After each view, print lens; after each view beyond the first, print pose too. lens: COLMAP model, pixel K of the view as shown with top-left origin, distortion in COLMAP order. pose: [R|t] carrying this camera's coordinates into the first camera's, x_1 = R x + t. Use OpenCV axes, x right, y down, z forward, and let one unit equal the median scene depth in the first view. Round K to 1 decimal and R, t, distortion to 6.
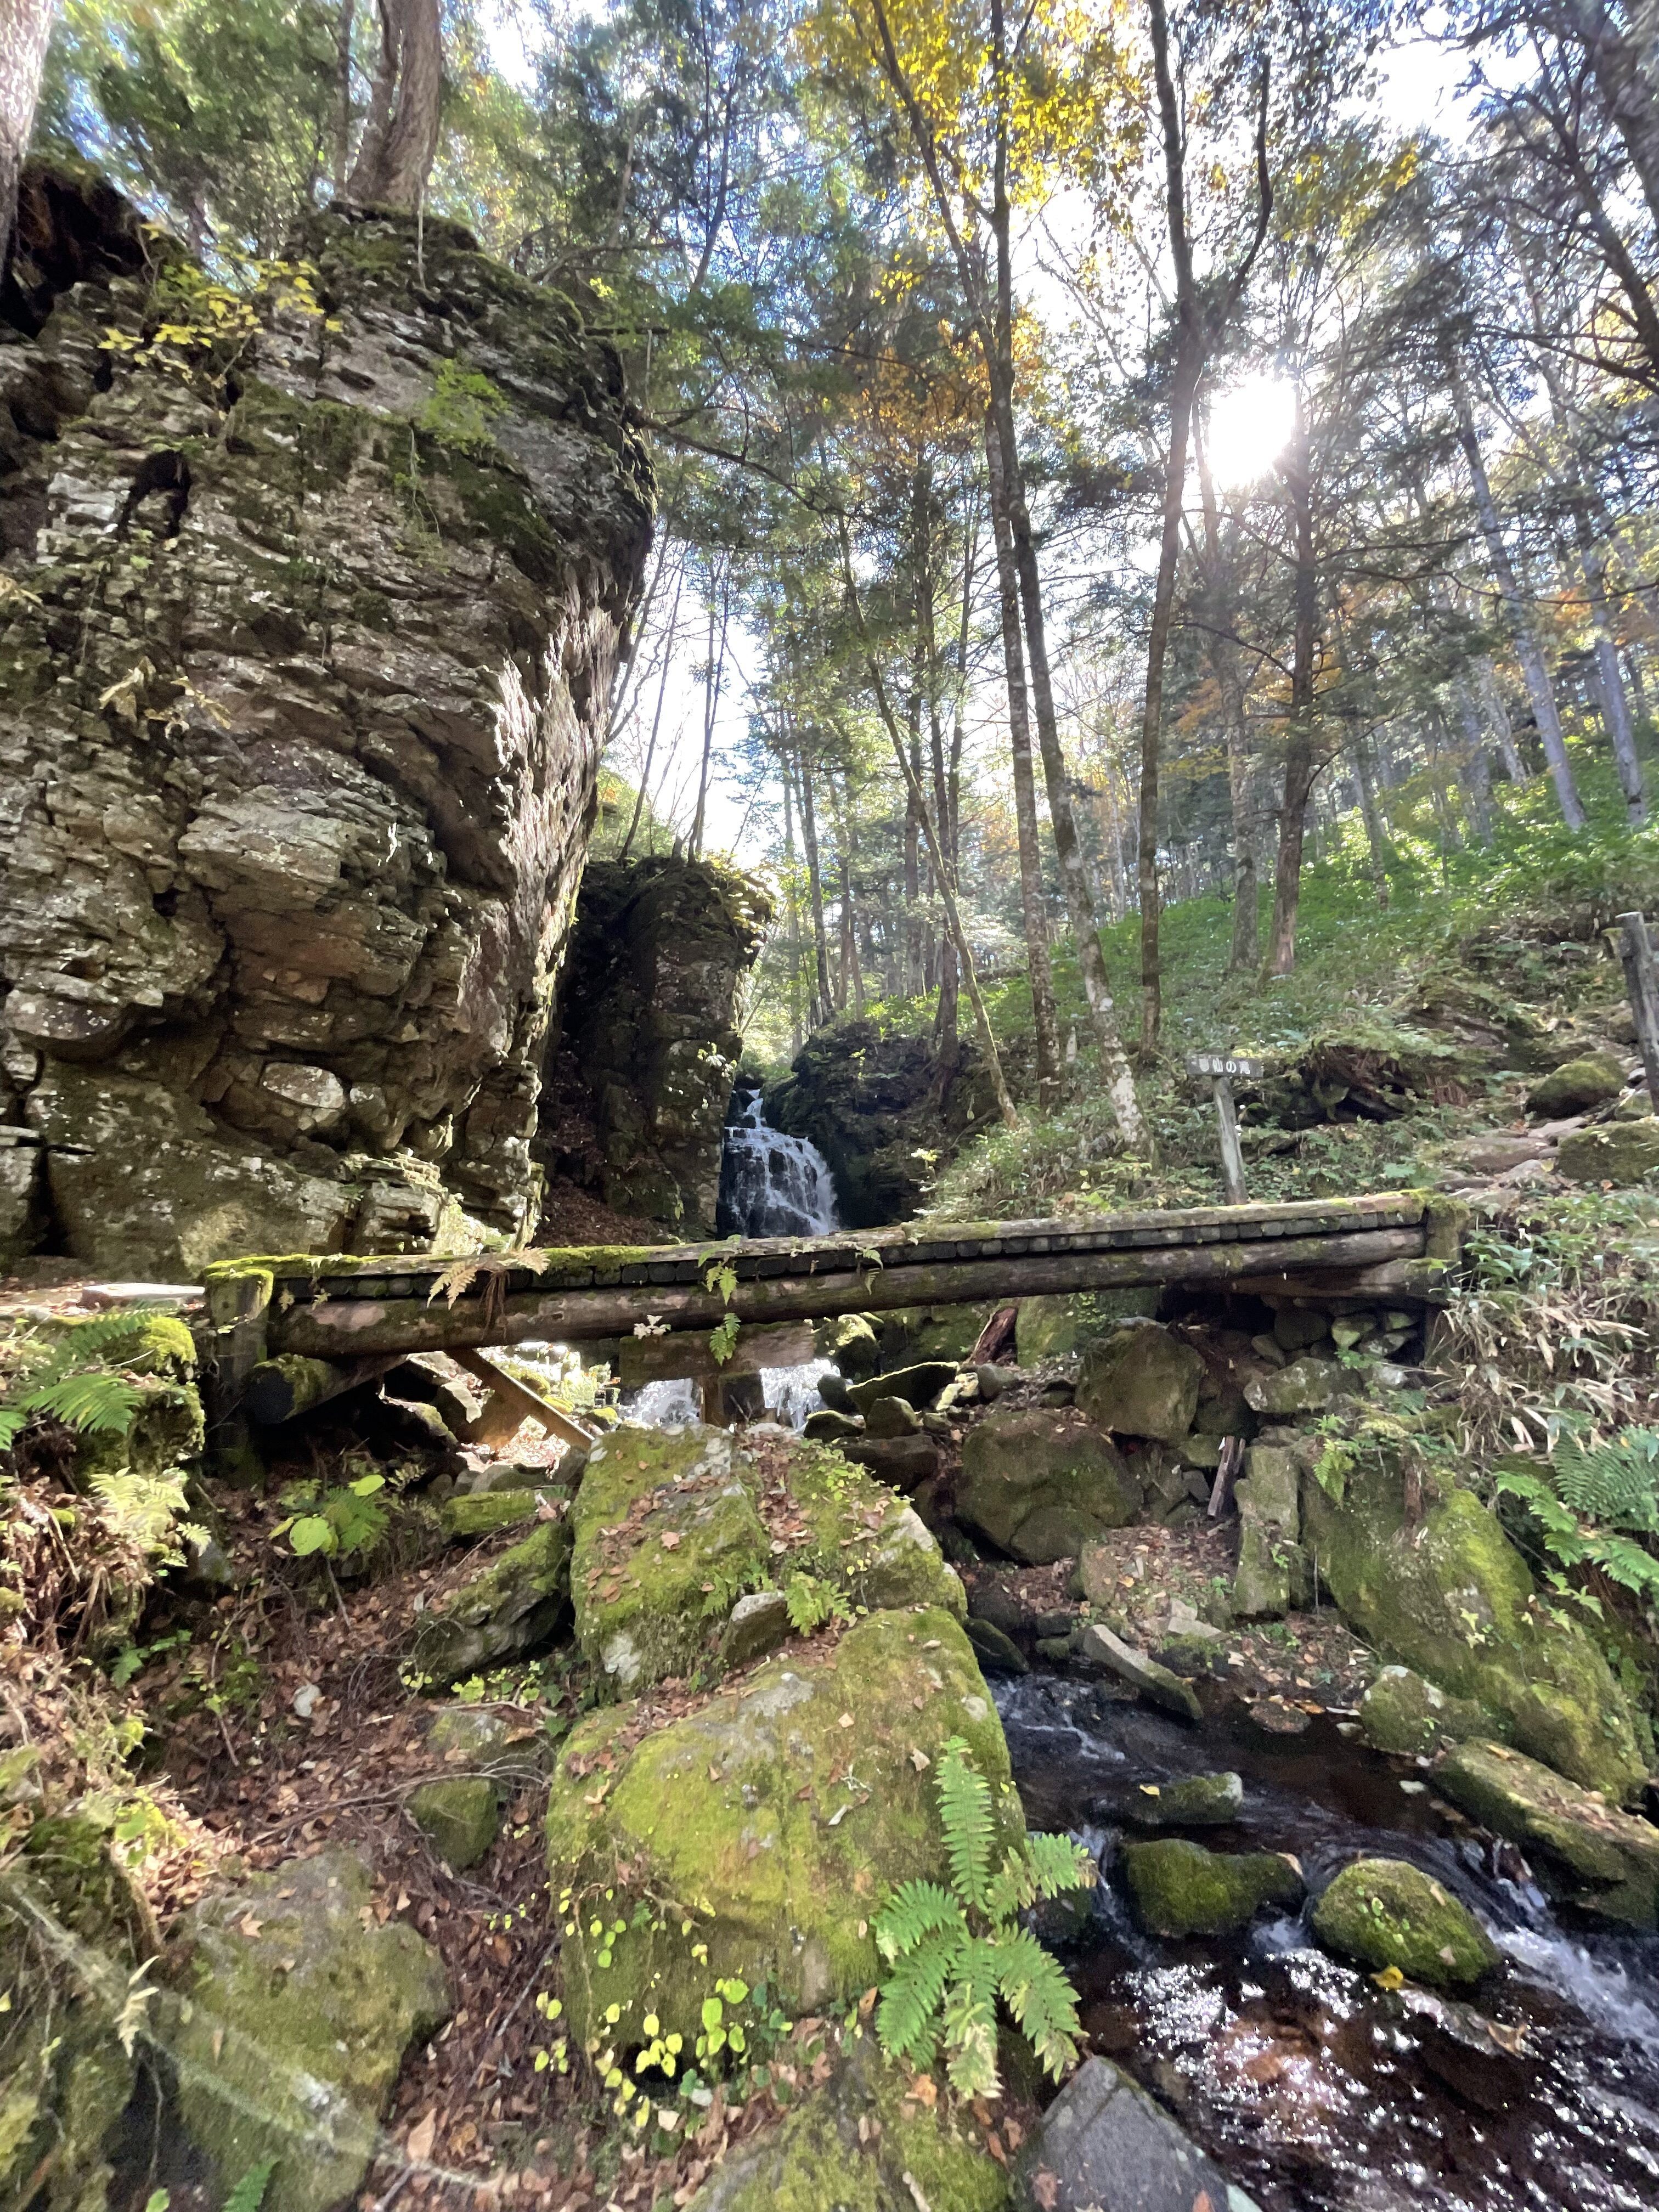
lens RADIAL K [[888.9, 0, 835.6], [0, 888.9, 1107.9], [0, 0, 1]] dist [-0.004320, 0.000606]
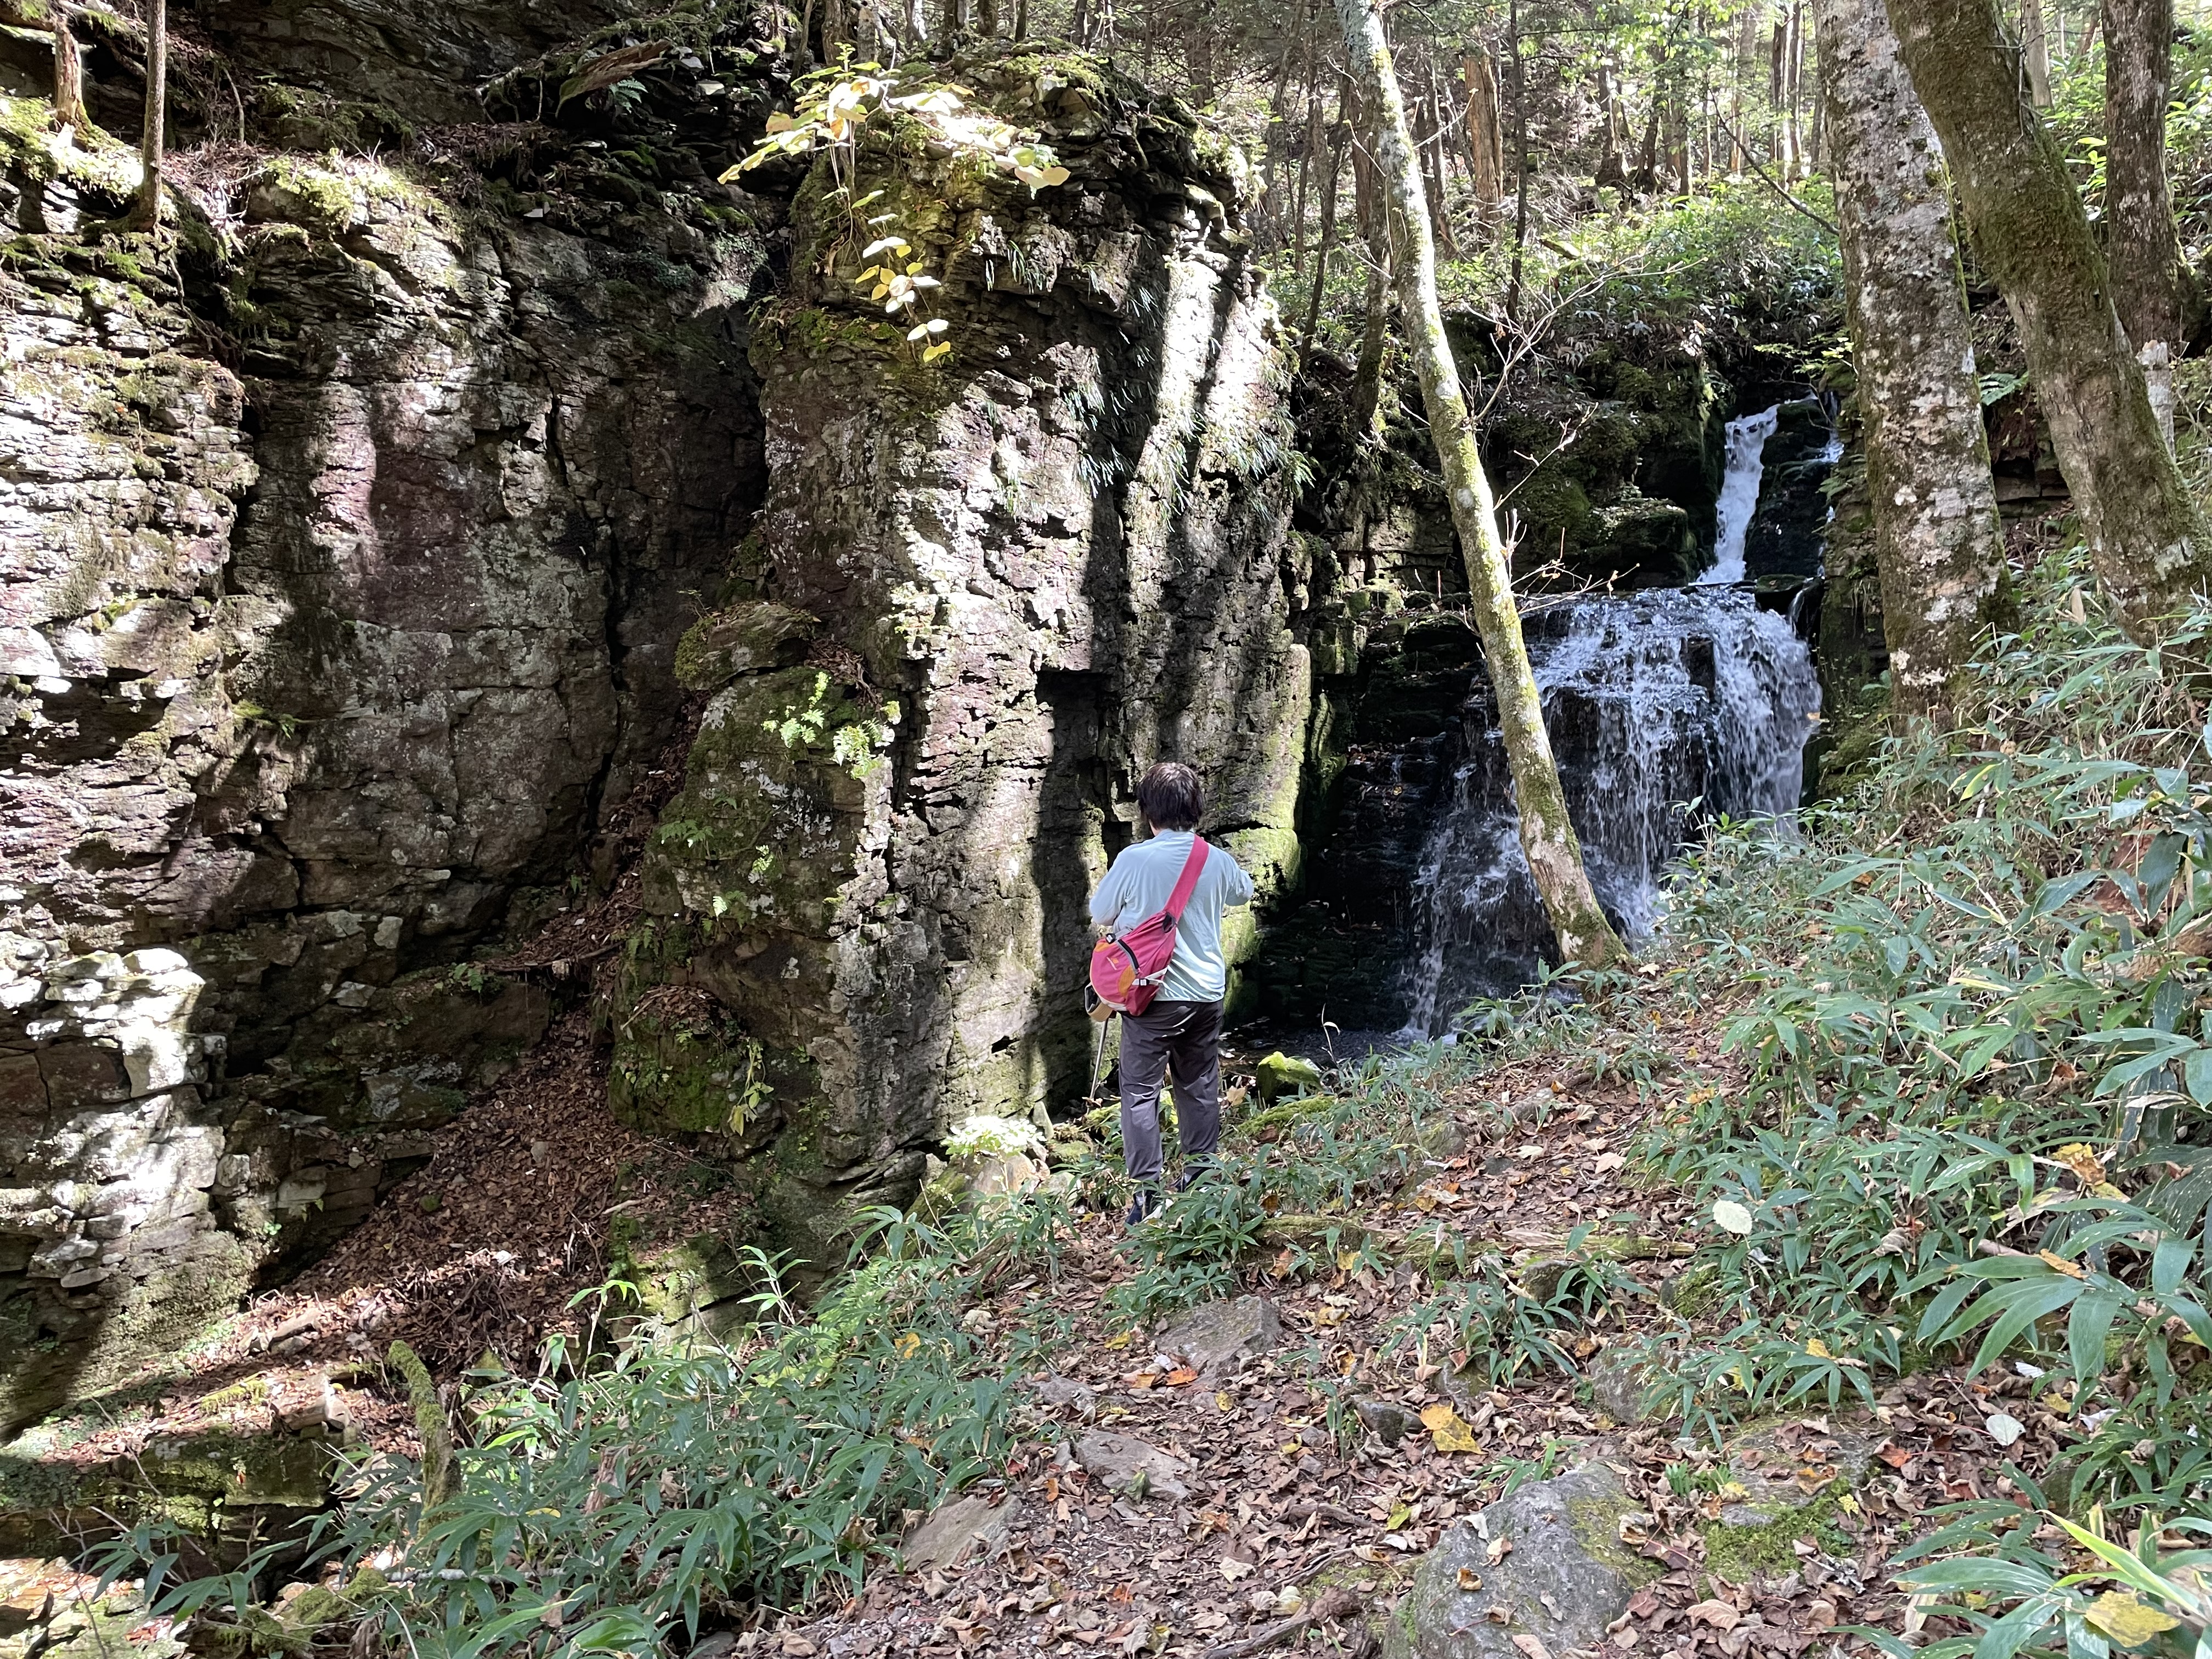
lens RADIAL K [[1662.6, 0, 1116.1], [0, 1662.6, 799.7], [0, 0, 1]] dist [0.091398, -0.110495]
pose [[0.612552, 0.051173, -0.788772, 1.073378], [0.221505, 0.946805, 0.233444, -0.335127], [0.758760, -0.317714, 0.568632, 1.402326]]
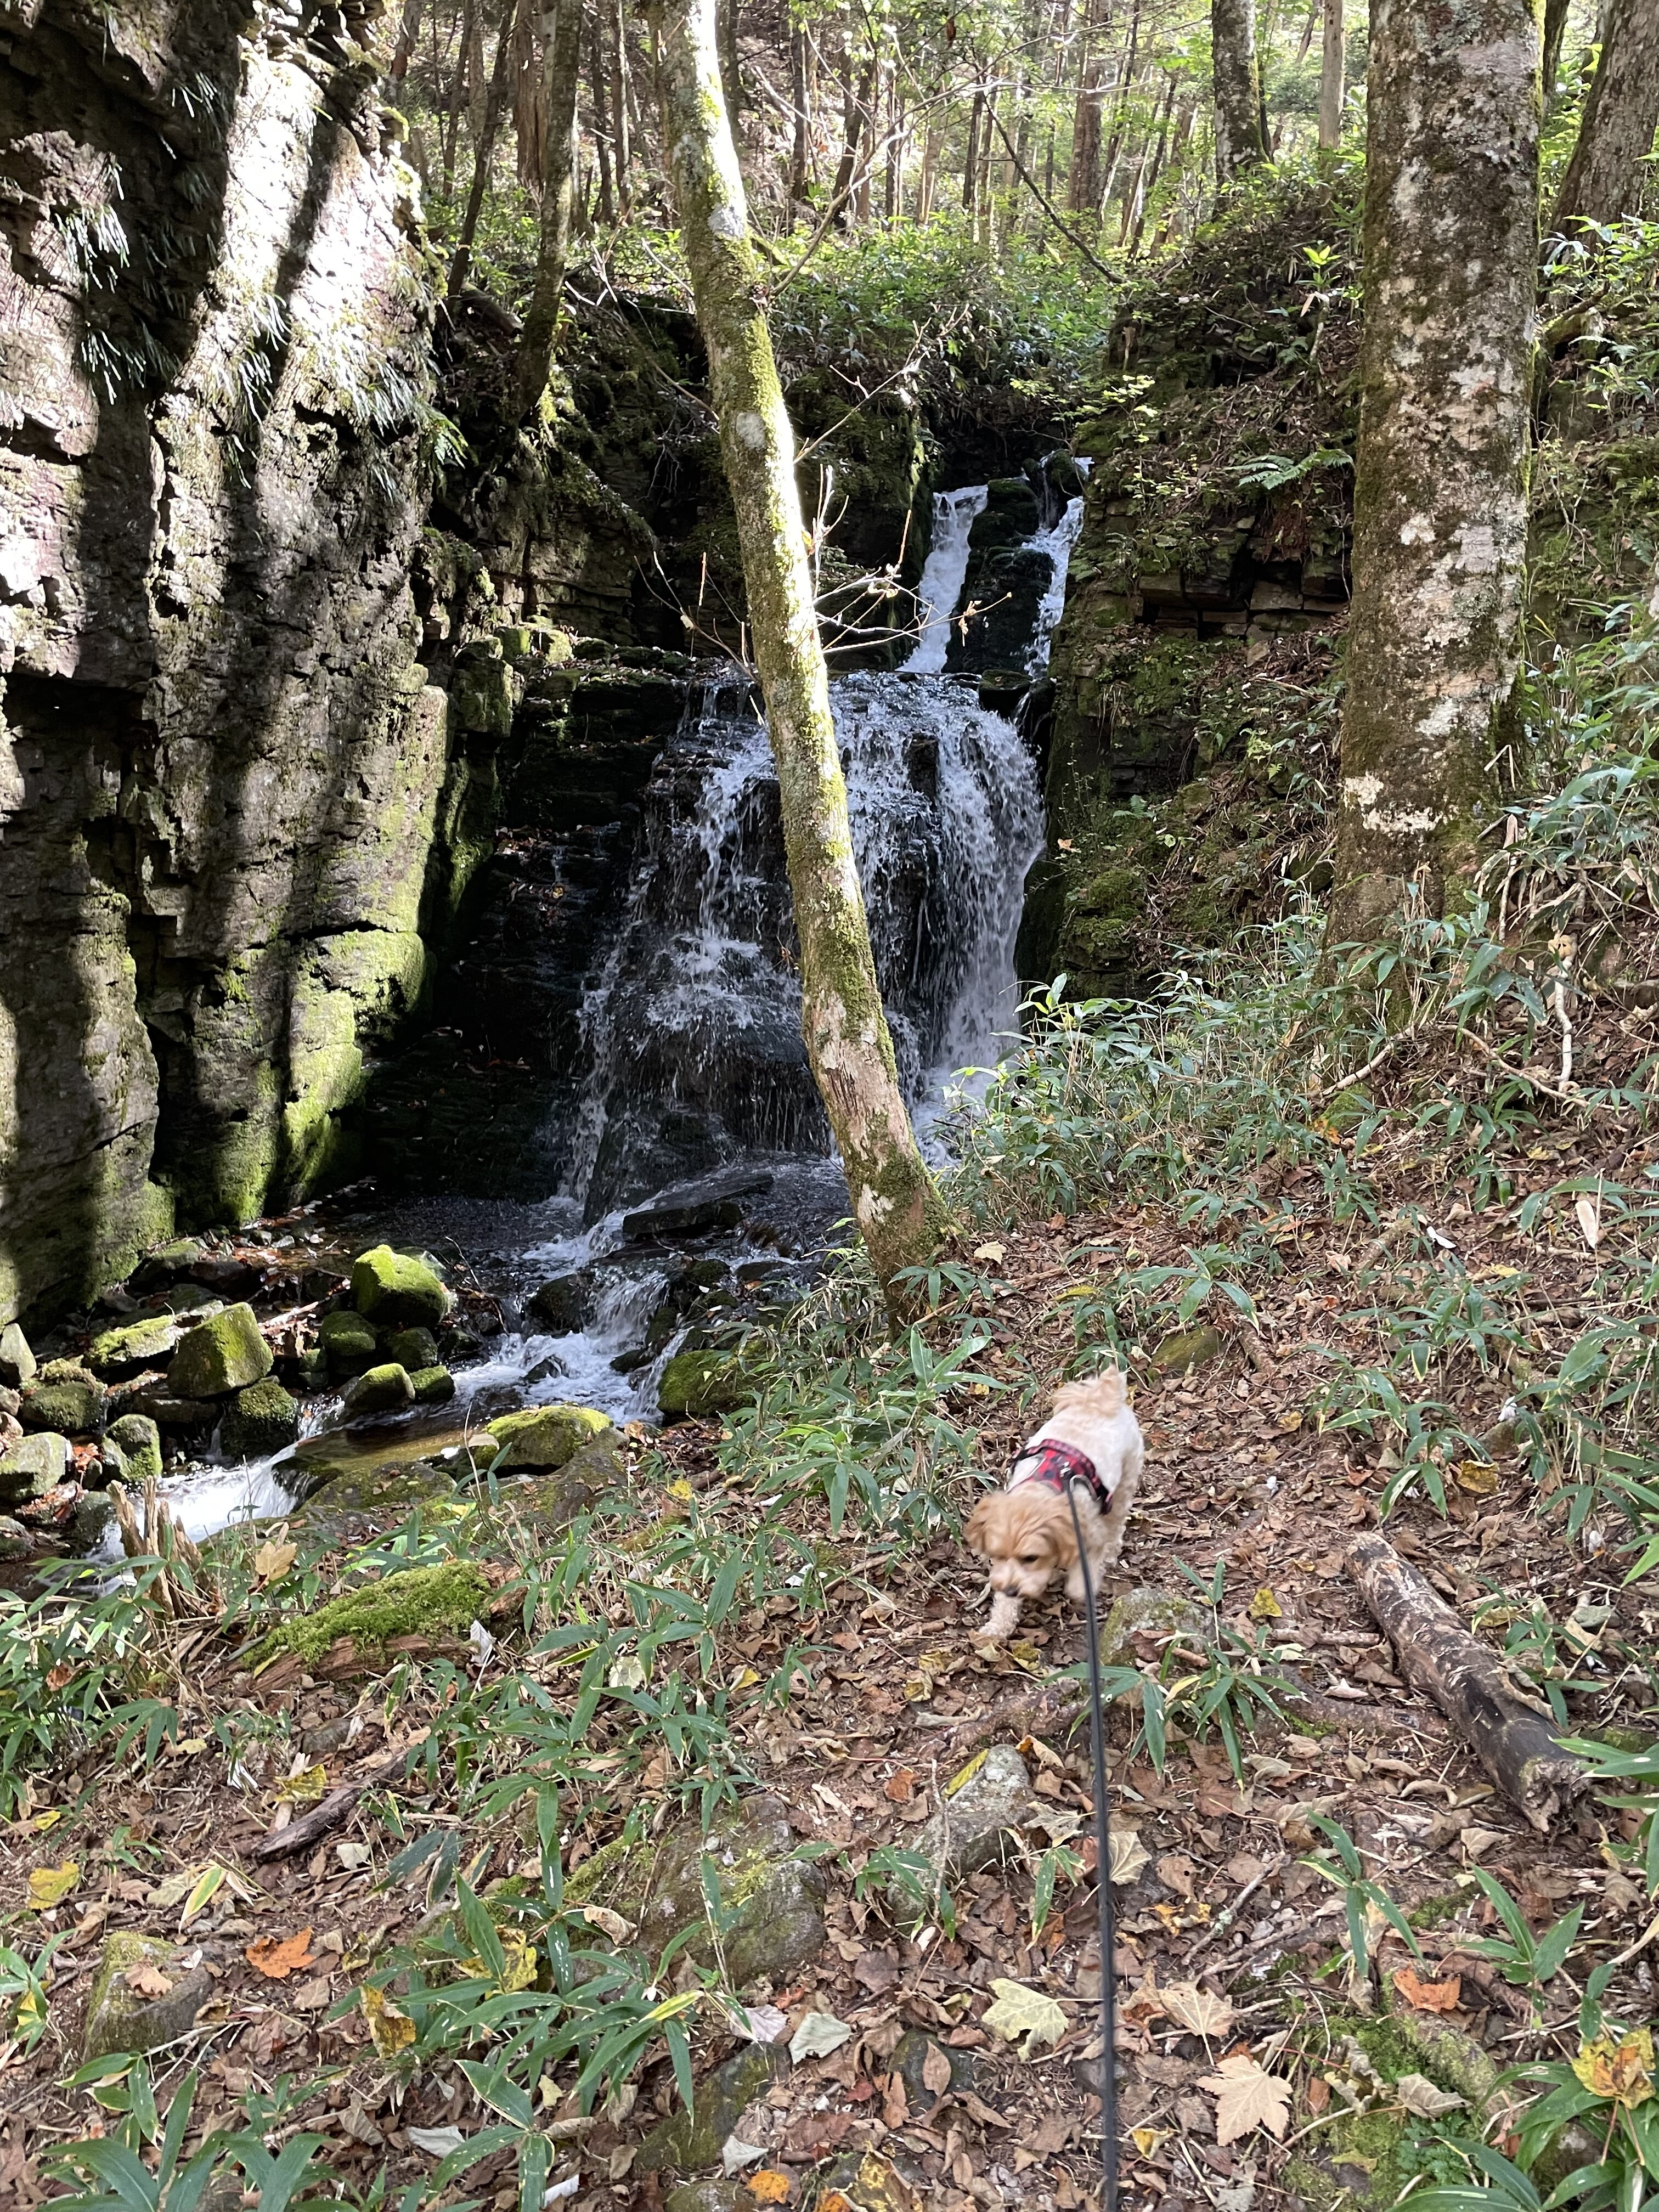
lens RADIAL K [[1662.6, 0, 865.4], [0, 1662.6, 1086.4], [0, 0, 1]] dist [0.091398, -0.110495]
pose [[0.848291, 0.168541, -0.501993, 0.746723], [0.055970, 0.914147, 0.401500, -0.246015], [0.526564, -0.368686, 0.766029, 1.700050]]
